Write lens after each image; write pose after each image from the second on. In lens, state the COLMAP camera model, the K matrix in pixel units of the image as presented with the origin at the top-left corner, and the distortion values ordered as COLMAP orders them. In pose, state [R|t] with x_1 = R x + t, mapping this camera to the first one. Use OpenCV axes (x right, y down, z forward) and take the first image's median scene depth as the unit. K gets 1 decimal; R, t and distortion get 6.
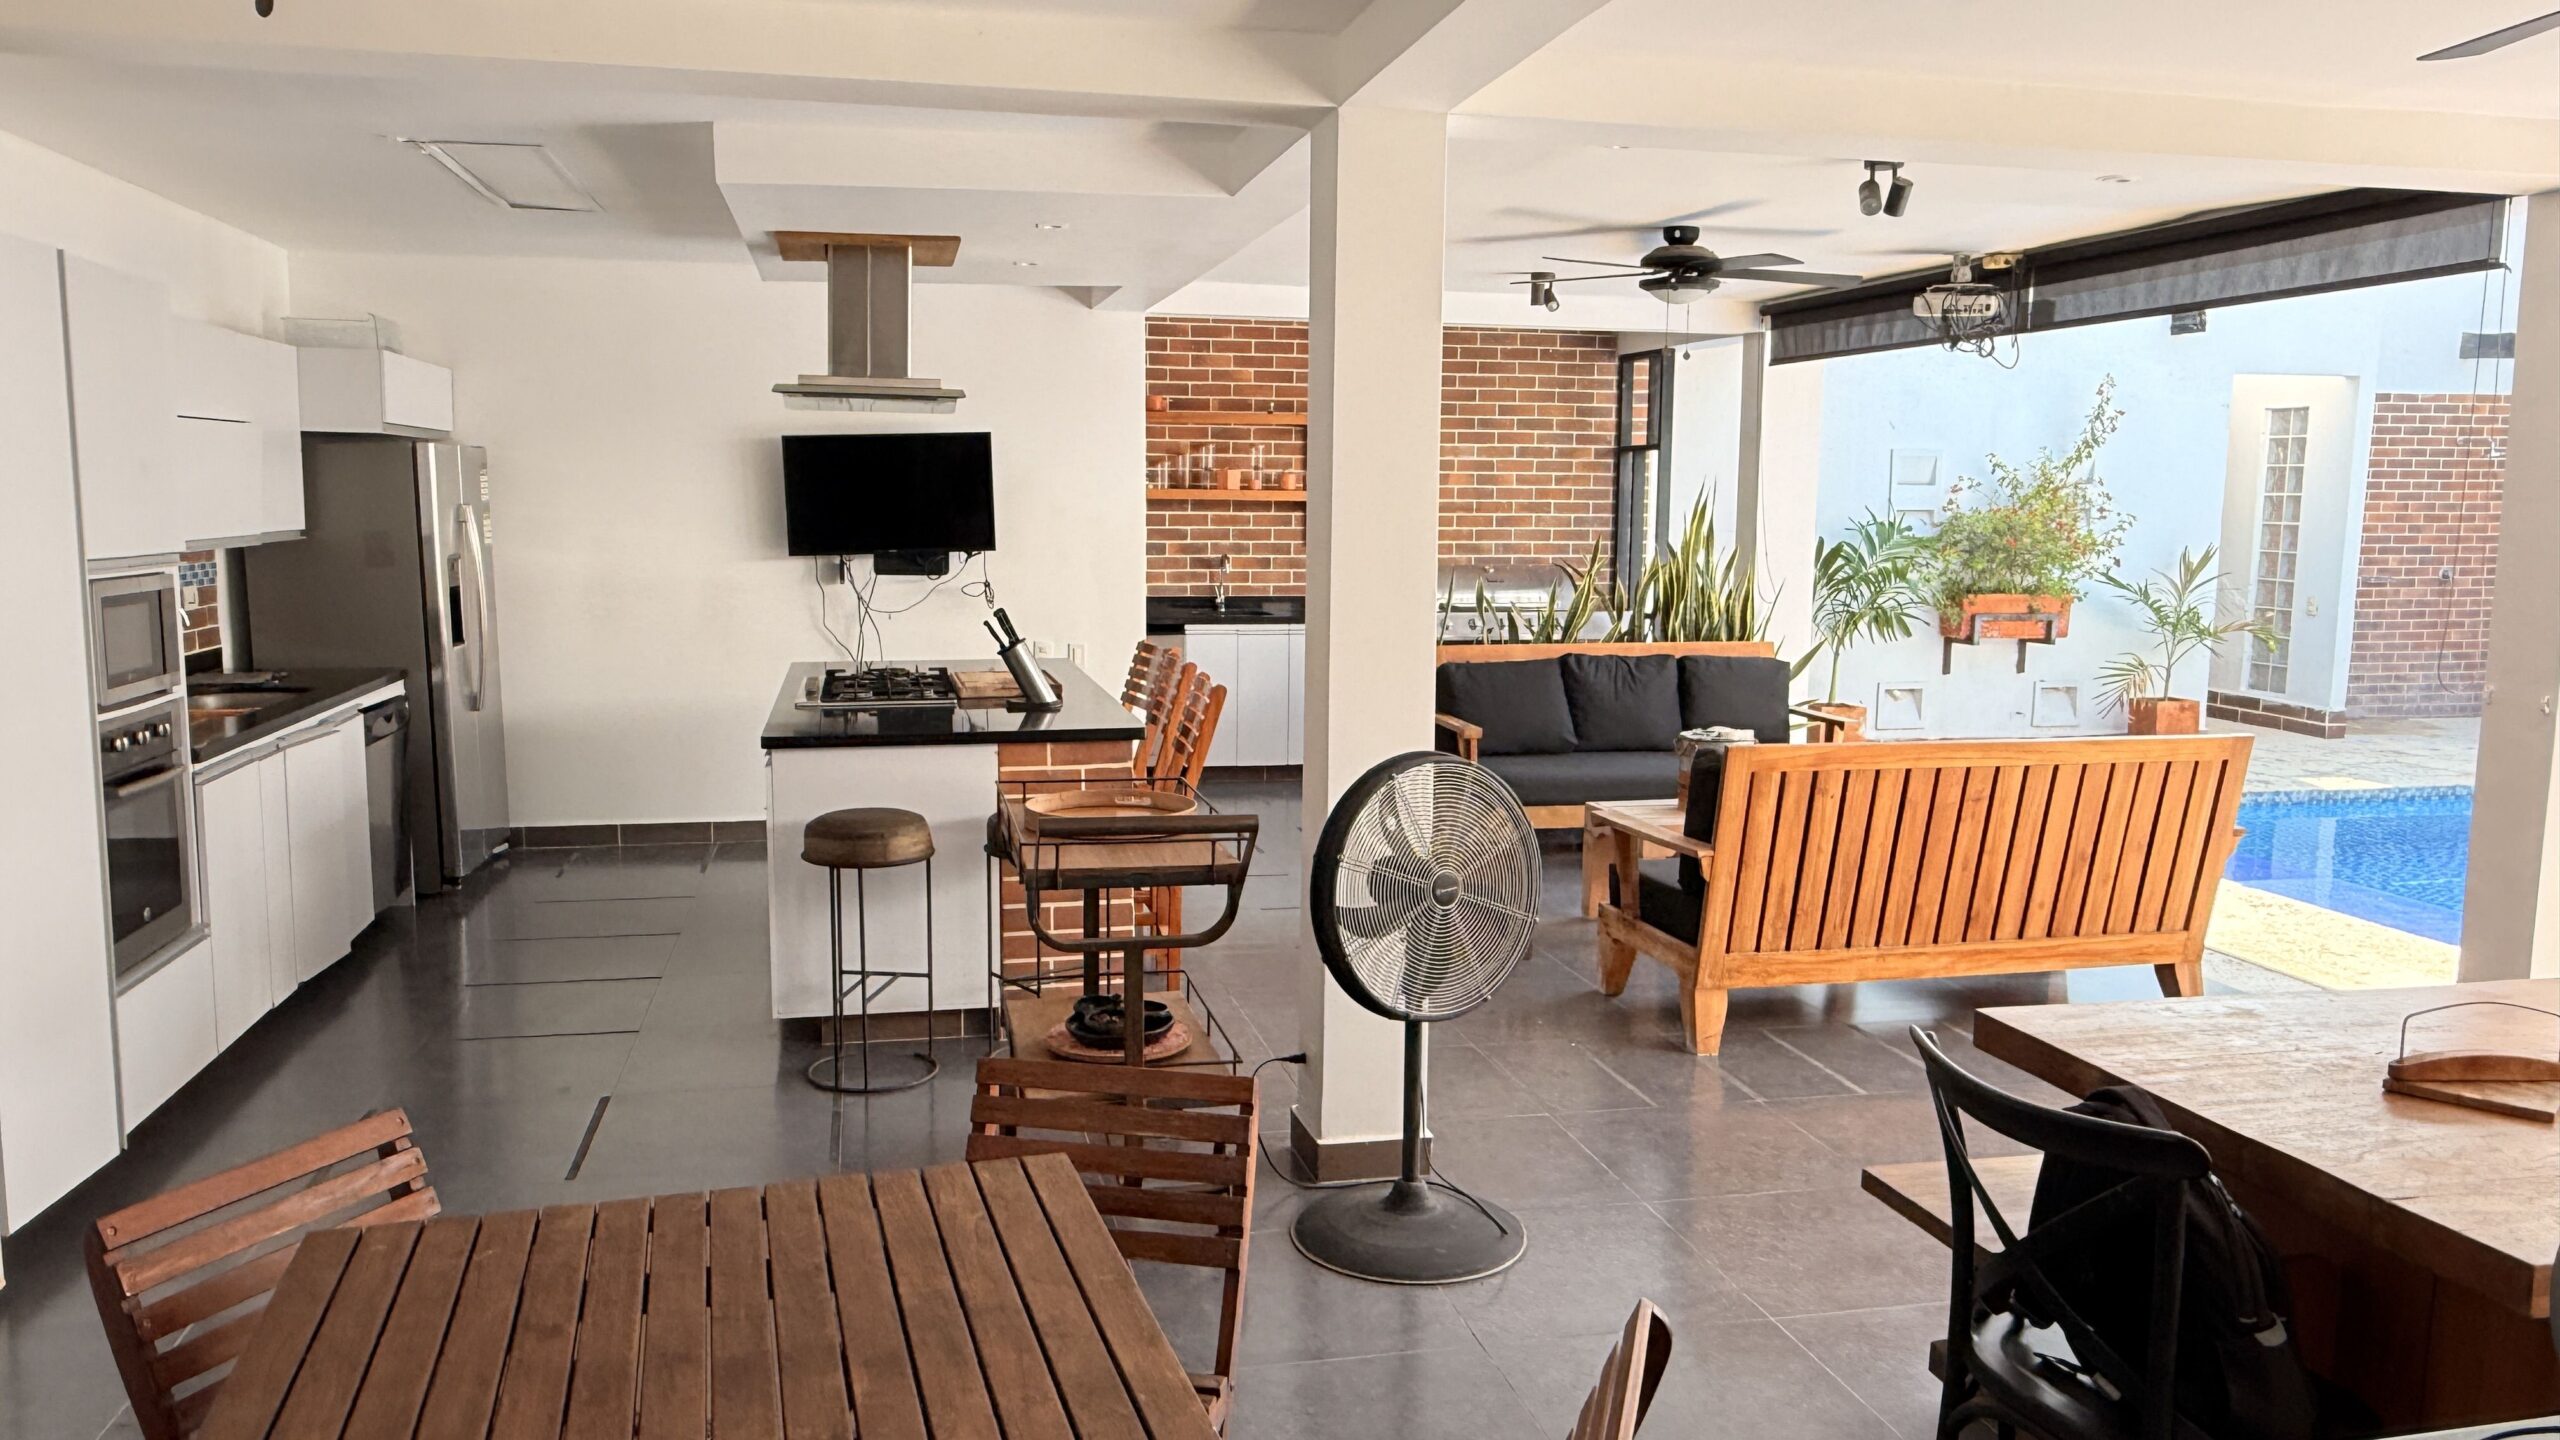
lens RADIAL K [[1799.0, 0, 1258.9], [0, 1799.0, 725.9], [0, 0, 1]] dist [0.000486, 0.000325]
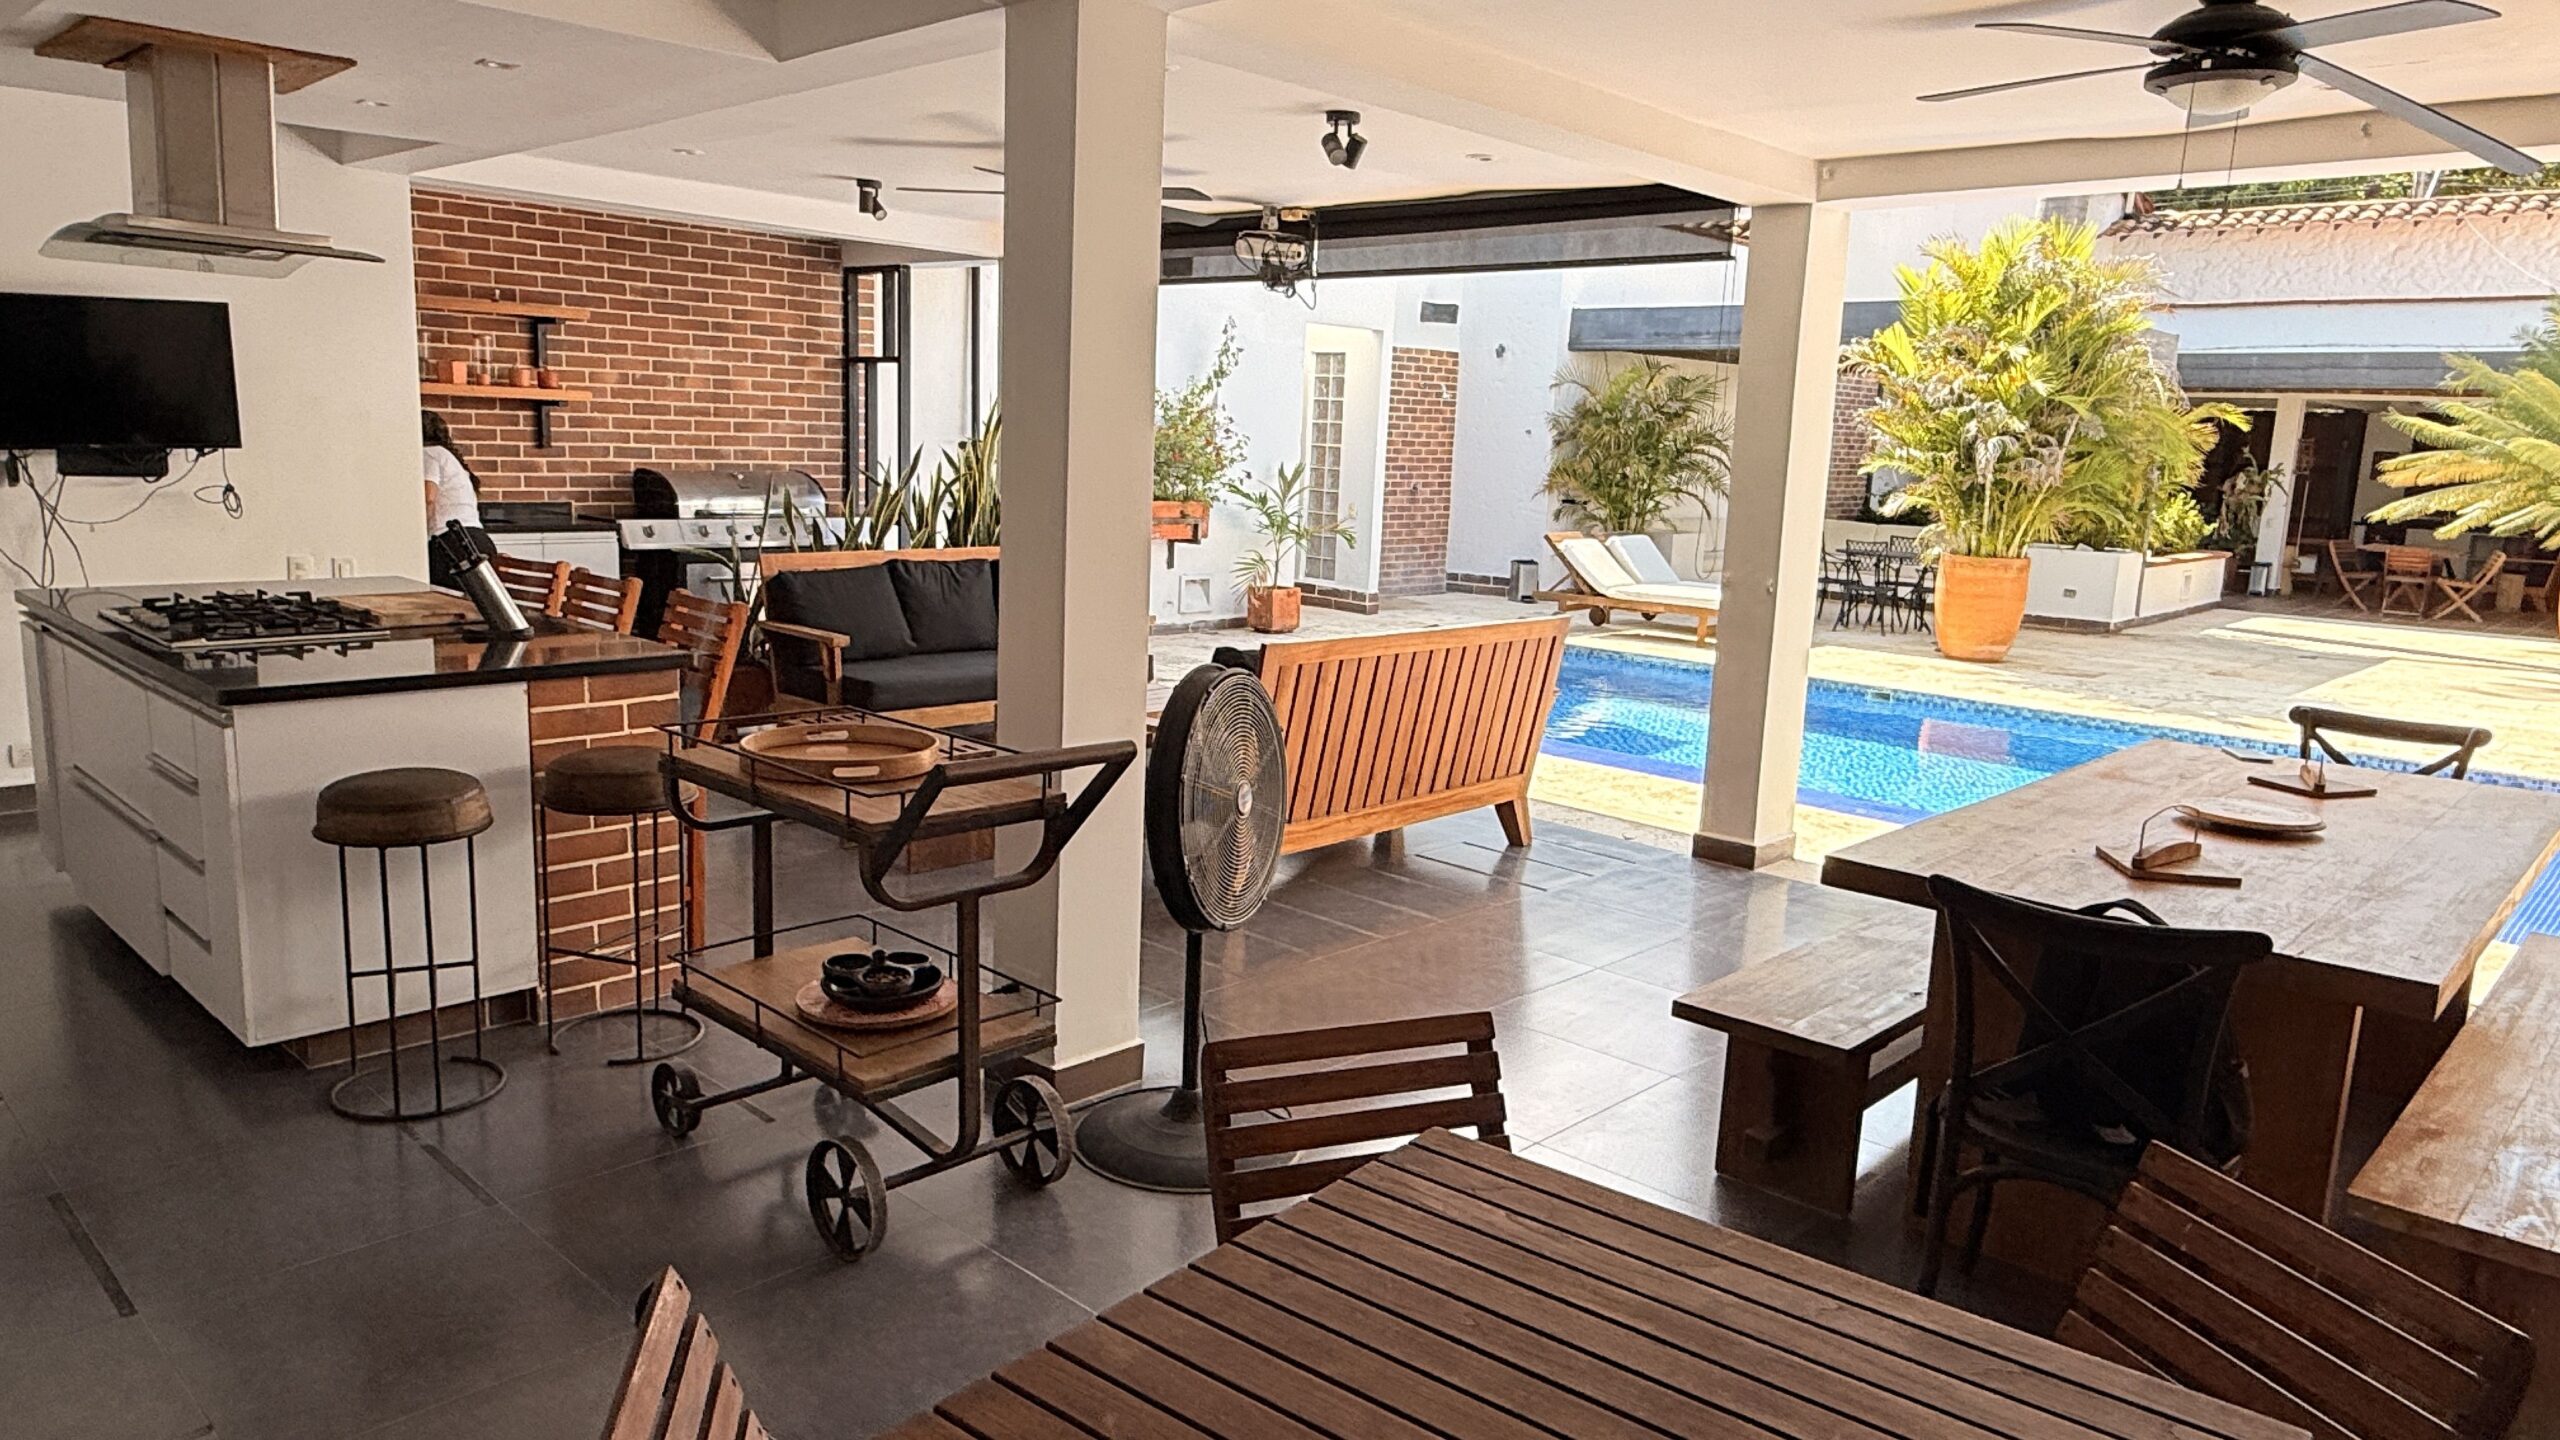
lens RADIAL K [[1632.5, 0, 1260.3], [0, 1632.5, 713.8], [0, 0, 1]] dist [0.000447, -0.000078]
pose [[0.830144, -0.070374, 0.553089, -0.220733], [0.038001, 0.996837, 0.069799, -0.011811], [-0.556252, -0.036926, 0.830193, 0.129515]]
